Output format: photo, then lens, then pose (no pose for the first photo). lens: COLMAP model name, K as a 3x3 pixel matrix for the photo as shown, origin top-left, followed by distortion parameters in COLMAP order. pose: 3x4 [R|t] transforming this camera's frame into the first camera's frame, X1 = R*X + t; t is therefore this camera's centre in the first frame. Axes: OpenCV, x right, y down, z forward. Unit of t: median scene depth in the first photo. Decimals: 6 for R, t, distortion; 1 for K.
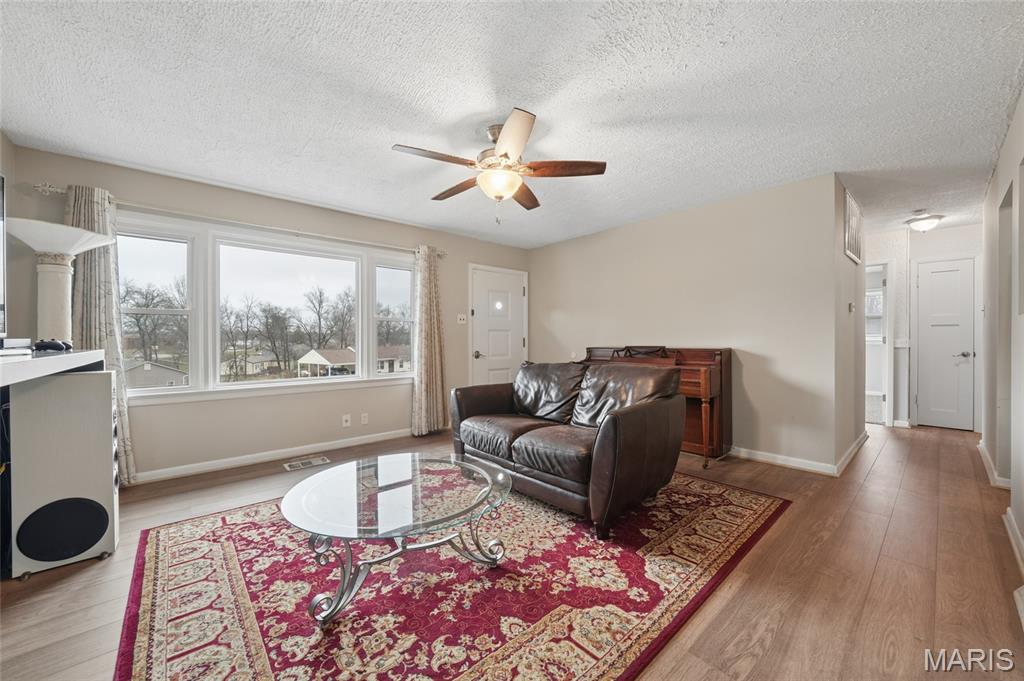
lens RADIAL K [[370.4, 0, 512.0], [0, 370.4, 340.5], [0, 0, 1]] dist [-0.011708, -0.000222]
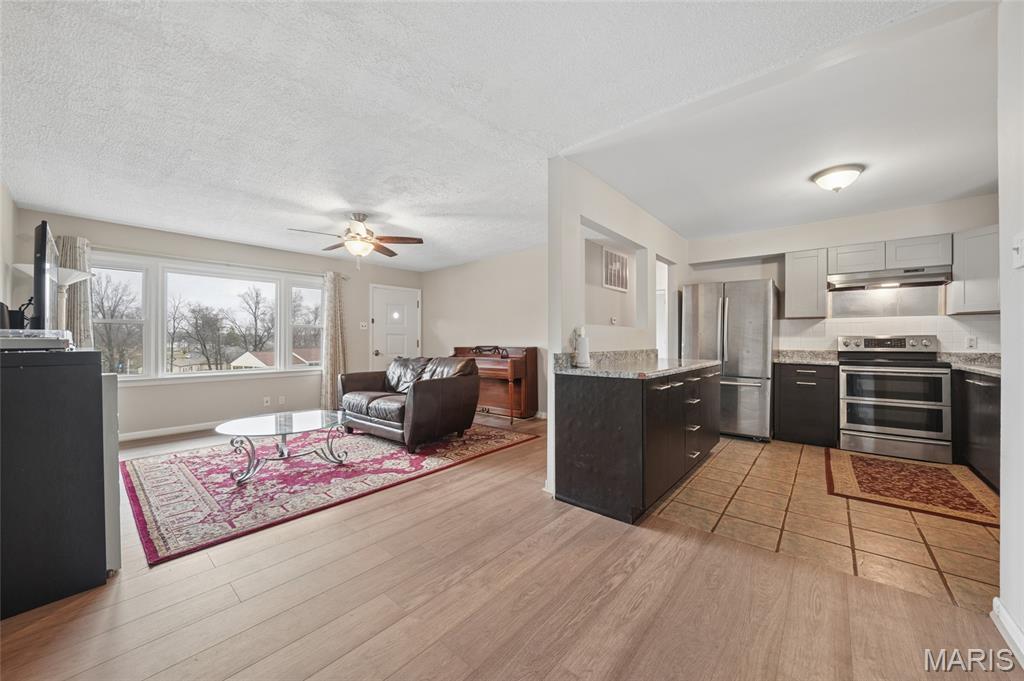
lens RADIAL K [[370.4, 0, 512.0], [0, 370.4, 340.5], [0, 0, 1]] dist [-0.011708, -0.000222]
pose [[0.992241, 0.000062, 0.124330, 0.438501], [0.000665, 0.999983, -0.005810, 0.004453], [-0.124328, 0.005847, 0.992224, -0.719603]]
